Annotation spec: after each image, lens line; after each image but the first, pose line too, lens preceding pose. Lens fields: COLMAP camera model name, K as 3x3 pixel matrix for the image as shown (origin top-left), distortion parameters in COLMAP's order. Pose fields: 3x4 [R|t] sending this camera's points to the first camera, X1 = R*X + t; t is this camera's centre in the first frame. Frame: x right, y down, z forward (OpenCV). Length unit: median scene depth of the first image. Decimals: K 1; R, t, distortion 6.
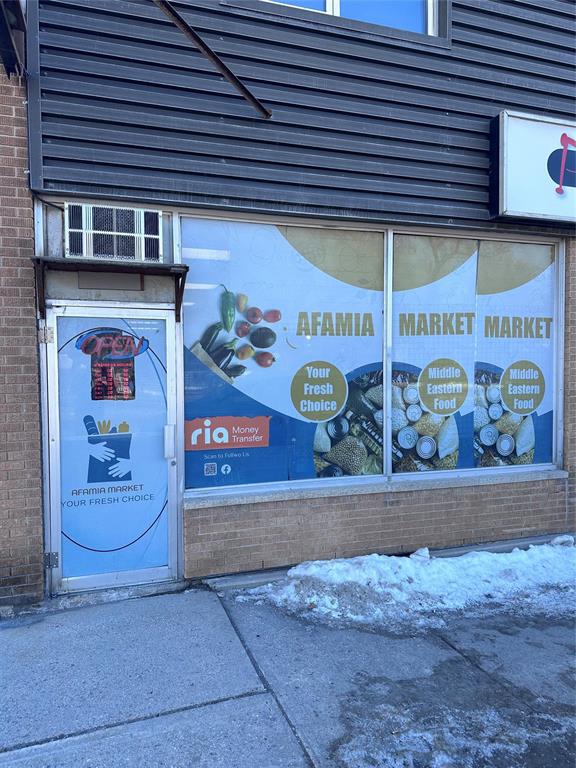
lens RADIAL K [[541.0, 0, 285.4], [0, 541.0, 393.8], [0, 0, 1]] dist [0.080639, -0.108079]
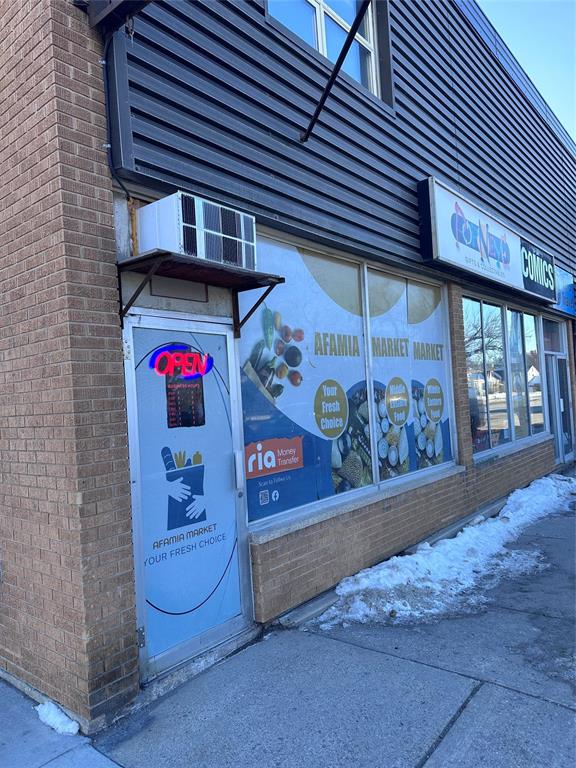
lens RADIAL K [[541.0, 0, 285.4], [0, 541.0, 393.8], [0, 0, 1]] dist [0.080639, -0.108079]
pose [[0.839172, -0.037988, 0.542537, -0.613001], [0.082800, 0.994853, -0.058411, 0.021065], [-0.537526, 0.093939, 0.837998, 0.194383]]
